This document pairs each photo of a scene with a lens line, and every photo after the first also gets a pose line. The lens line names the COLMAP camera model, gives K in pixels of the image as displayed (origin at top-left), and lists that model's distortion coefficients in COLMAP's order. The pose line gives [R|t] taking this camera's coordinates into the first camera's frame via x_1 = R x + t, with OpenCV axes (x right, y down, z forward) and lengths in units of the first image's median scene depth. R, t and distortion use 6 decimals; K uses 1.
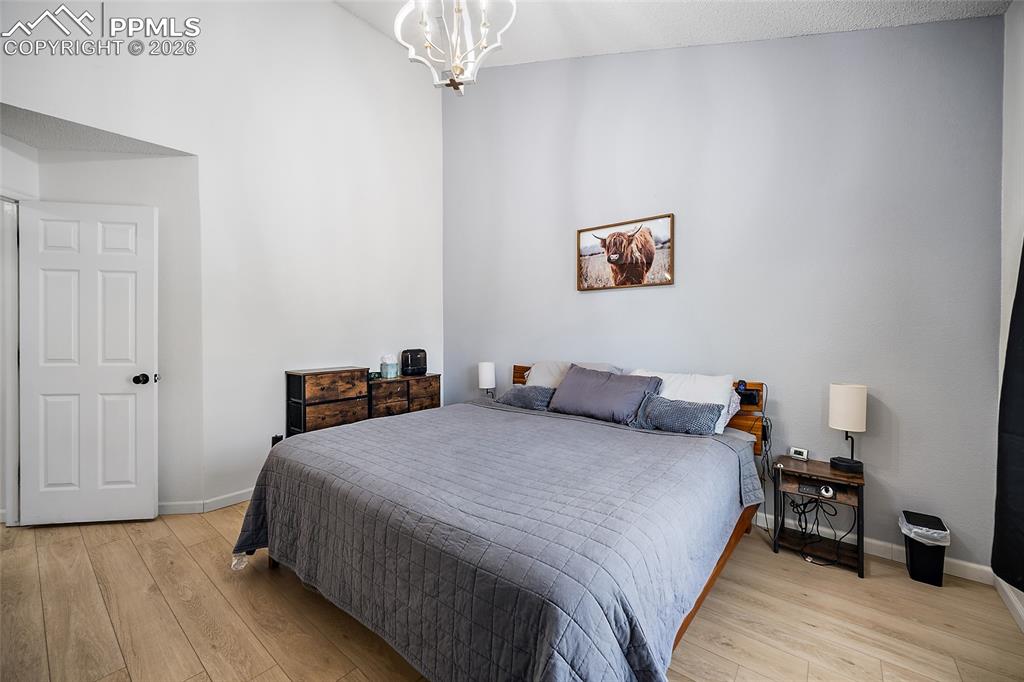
lens RADIAL K [[400.1, 0, 505.7], [0, 400.1, 334.6], [0, 0, 1]] dist [-0.001929, -0.000491]
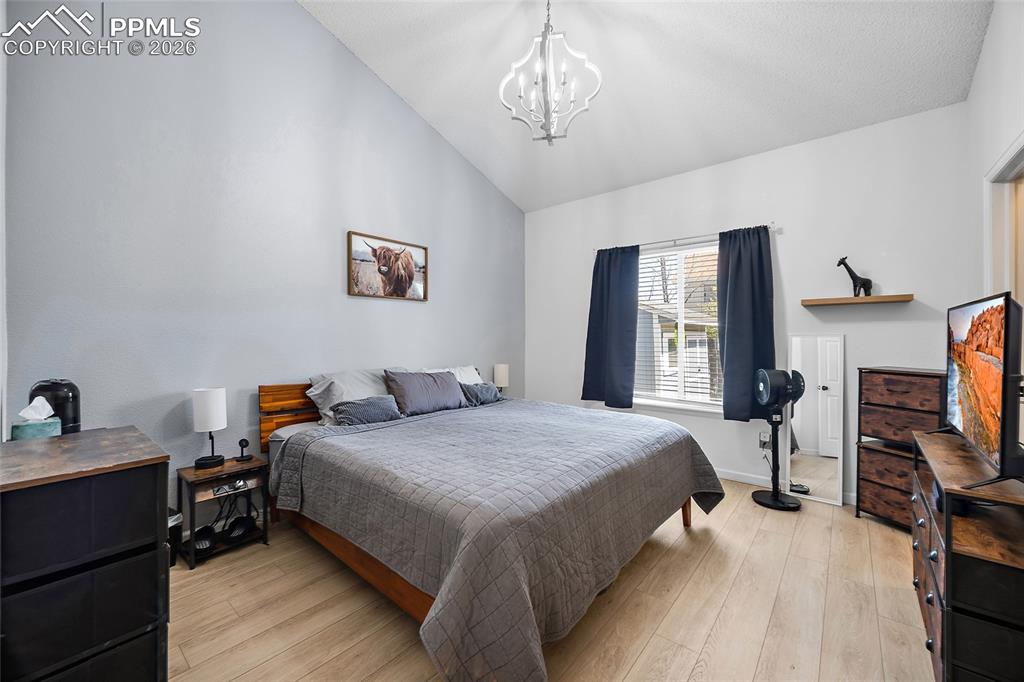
lens RADIAL K [[400.1, 0, 508.5], [0, 400.1, 336.9], [0, 0, 1]] dist [-0.001929, -0.000491]
pose [[0.019084, -0.000079, 0.999818, -0.812461], [0.013996, 0.999902, -0.000189, -0.005845], [-0.999720, 0.013997, 0.019084, 0.657242]]
